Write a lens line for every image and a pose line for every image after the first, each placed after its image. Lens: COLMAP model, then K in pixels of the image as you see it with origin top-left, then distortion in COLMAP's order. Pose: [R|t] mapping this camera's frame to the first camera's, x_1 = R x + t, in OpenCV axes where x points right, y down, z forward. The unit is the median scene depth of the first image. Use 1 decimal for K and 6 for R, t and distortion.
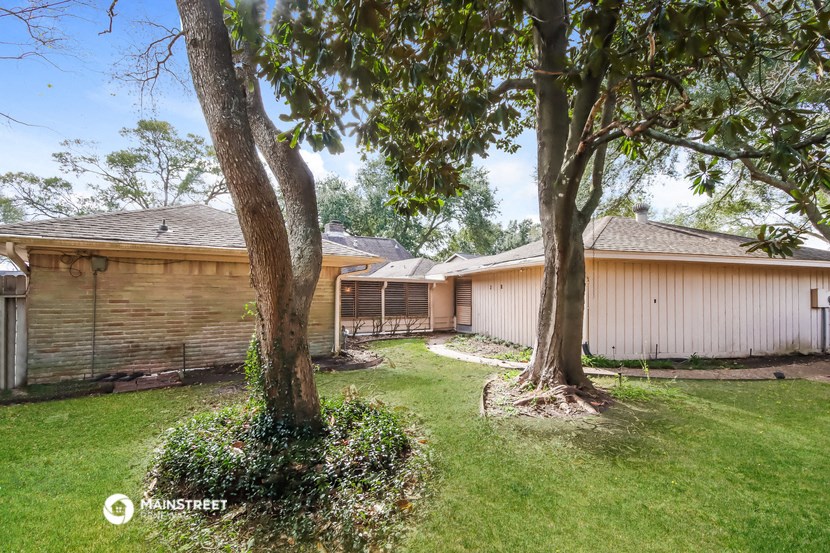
lens RADIAL K [[390.1, 0, 418.0], [0, 390.1, 280.2], [0, 0, 1]] dist [-0.003227, -0.001659]
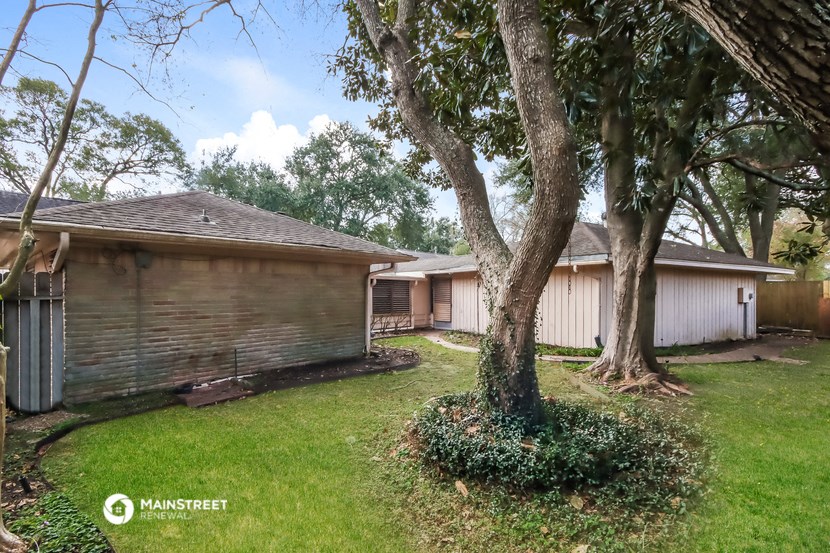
lens RADIAL K [[390.1, 0, 448.7], [0, 390.1, 283.9], [0, 0, 1]] dist [-0.003227, -0.001659]
pose [[0.973336, 0.004014, 0.229348, -0.324326], [-0.008284, 0.999810, 0.017659, -0.008288], [-0.229234, -0.019088, 0.973184, 0.009169]]
